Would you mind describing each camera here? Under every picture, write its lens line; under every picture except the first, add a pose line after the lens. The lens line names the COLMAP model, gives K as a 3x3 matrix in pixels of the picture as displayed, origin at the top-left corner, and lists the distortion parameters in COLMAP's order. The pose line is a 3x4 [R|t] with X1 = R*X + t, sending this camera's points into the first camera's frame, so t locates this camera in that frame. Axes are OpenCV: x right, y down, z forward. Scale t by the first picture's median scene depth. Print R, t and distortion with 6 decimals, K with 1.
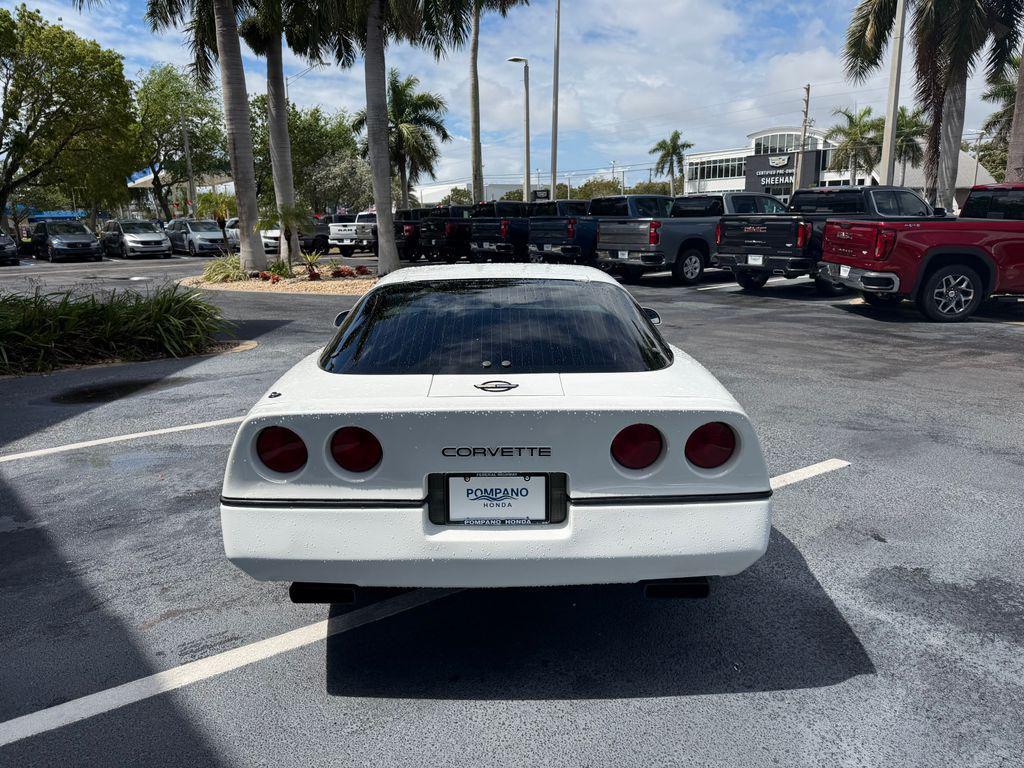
lens RADIAL K [[726.0, 0, 510.8], [0, 726.0, 379.4], [0, 0, 1]] dist [0.000943, -0.004614]
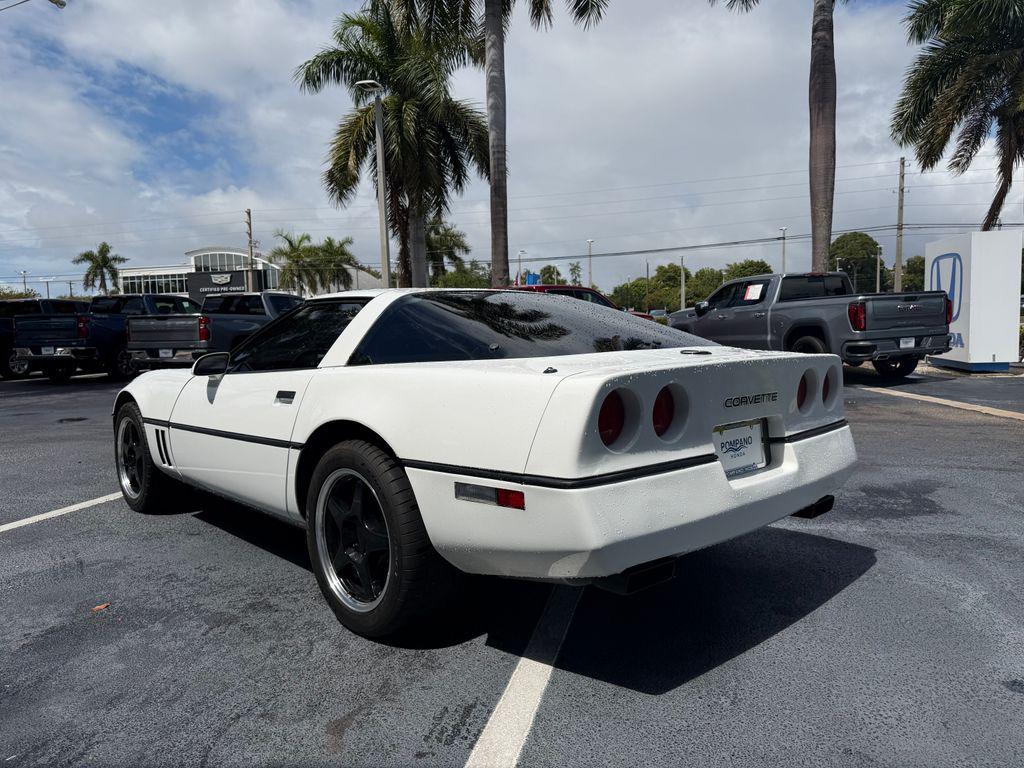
lens RADIAL K [[717.0, 0, 512.0], [0, 717.0, 384.0], [0, 0, 1]] dist [0.042799, -0.067152]
pose [[0.737141, -0.056169, 0.673401, -0.424324], [0.157942, 0.983258, -0.090877, 0.048340], [-0.657022, 0.173347, 0.733671, 0.175970]]
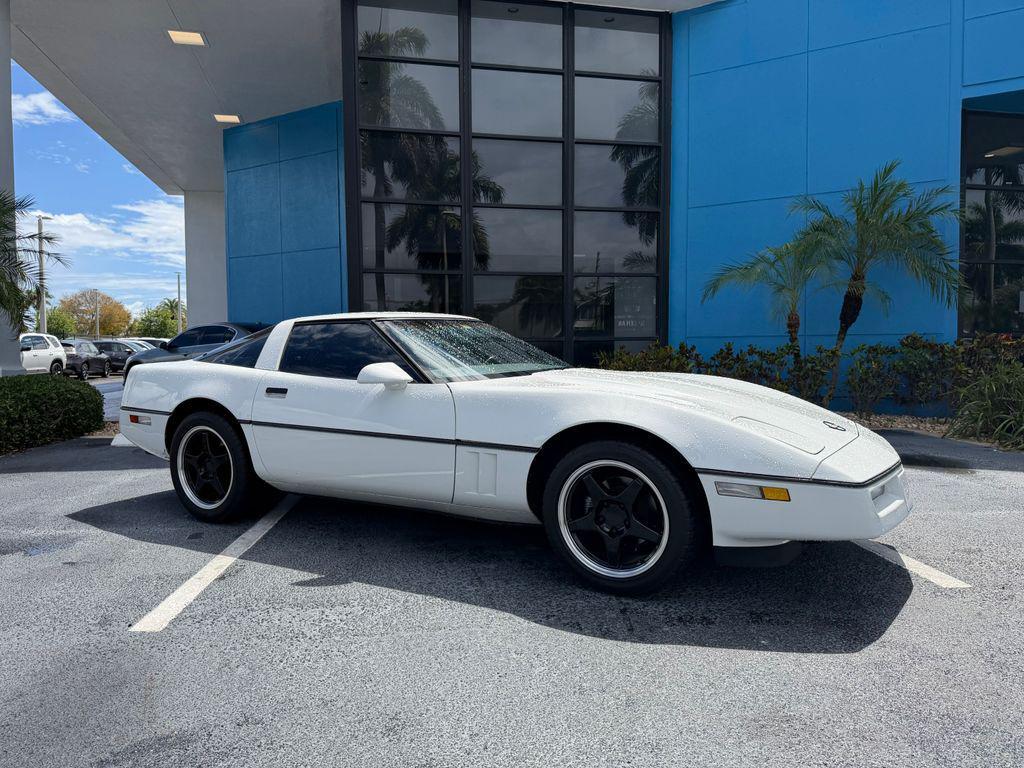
lens RADIAL K [[723.1, 0, 486.8], [0, 723.1, 388.6], [0, 0, 1]] dist [0.064094, -0.098645]
pose [[-0.515500, 0.064848, -0.854432, 0.695800], [-0.171312, 0.969202, 0.176915, -0.202679], [0.839590, 0.237574, -0.488515, 1.274711]]
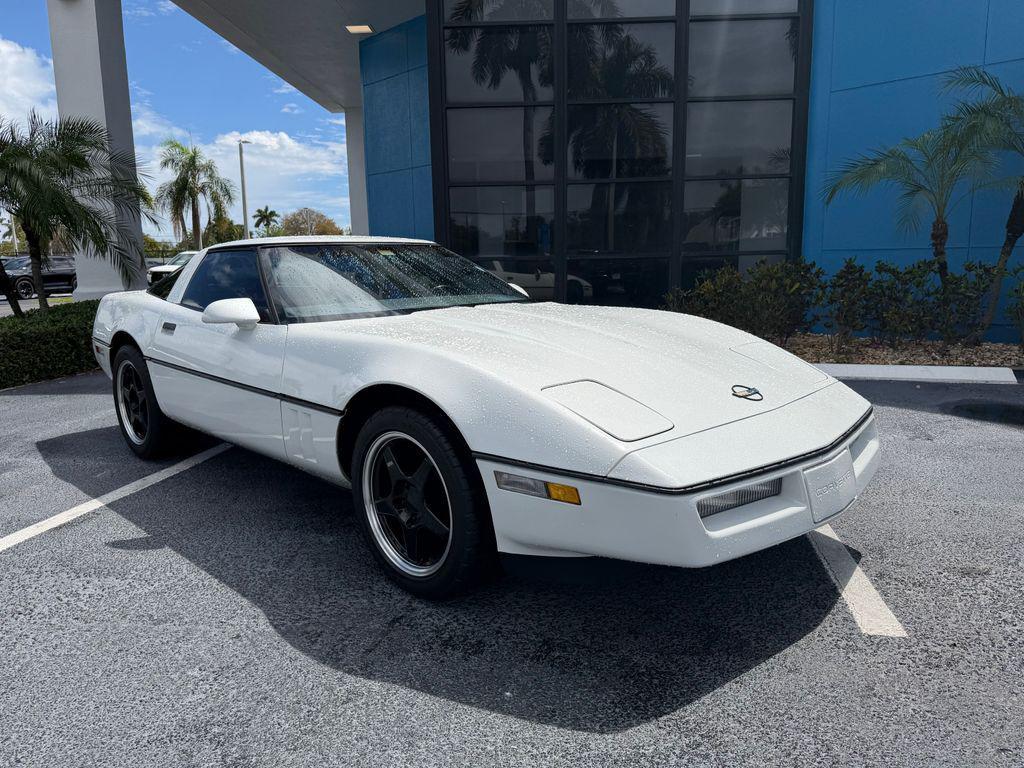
lens RADIAL K [[713.1, 0, 507.3], [0, 713.1, 389.1], [0, 0, 1]] dist [0.072487, -0.114130]
pose [[-0.713943, 0.147411, -0.684511, 0.408782], [-0.125600, 0.934771, 0.332306, -0.245134], [0.688847, 0.323222, -0.648858, 1.418960]]
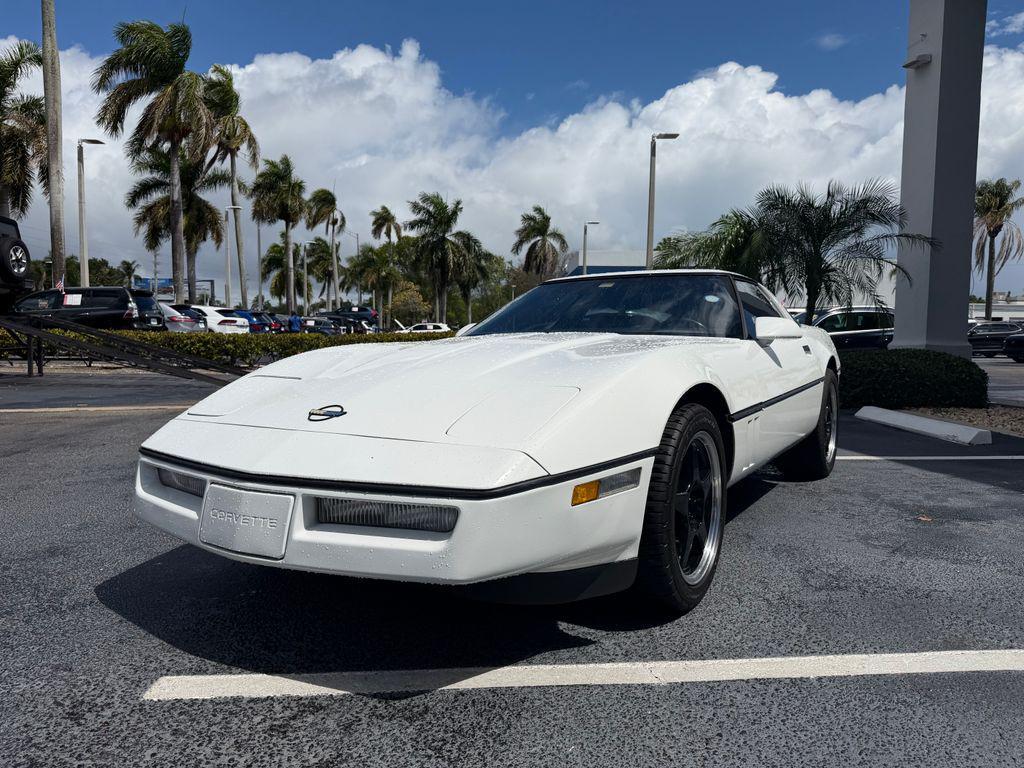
lens RADIAL K [[713.2, 0, 511.2], [0, 713.2, 390.6], [0, 0, 1]] dist [0.066031, -0.102217]
pose [[-0.838365, -0.030125, 0.544276, -0.335721], [0.126229, 0.960603, 0.247603, -0.208692], [-0.530293, 0.276285, -0.801534, 1.495180]]
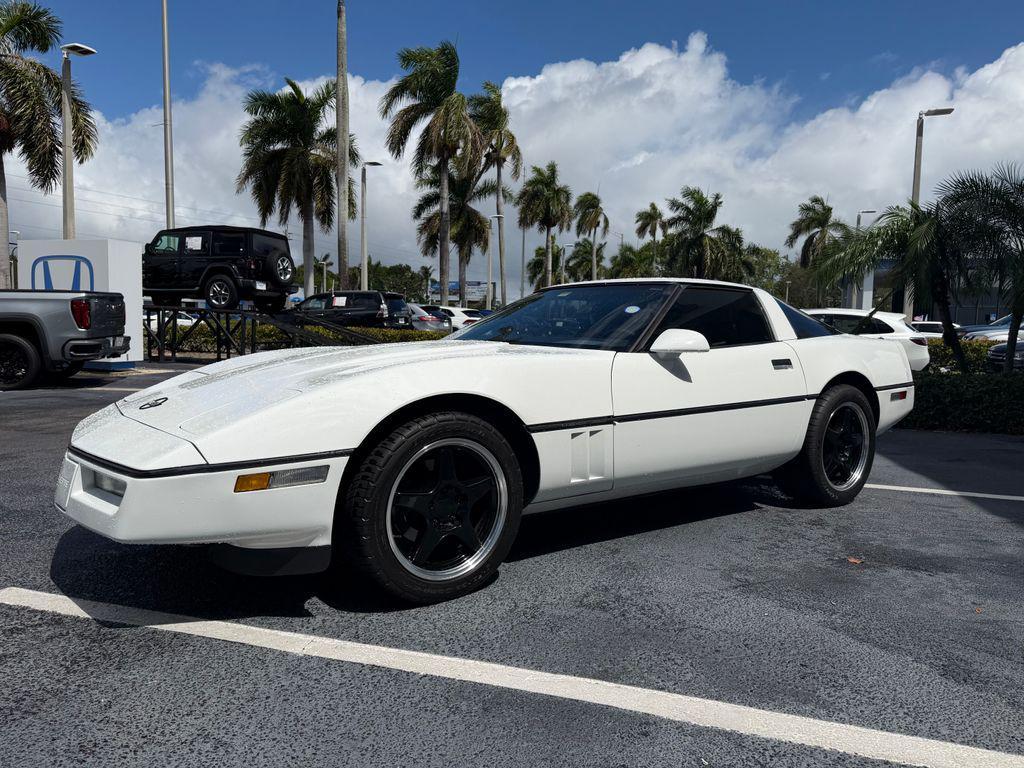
lens RADIAL K [[713.2, 0, 511.2], [0, 713.2, 390.6], [0, 0, 1]] dist [0.066031, -0.102217]
pose [[-0.584245, -0.062859, 0.809140, -0.595936], [0.165752, 0.966740, 0.194785, -0.175782], [-0.794471, 0.247918, -0.554393, 1.305950]]
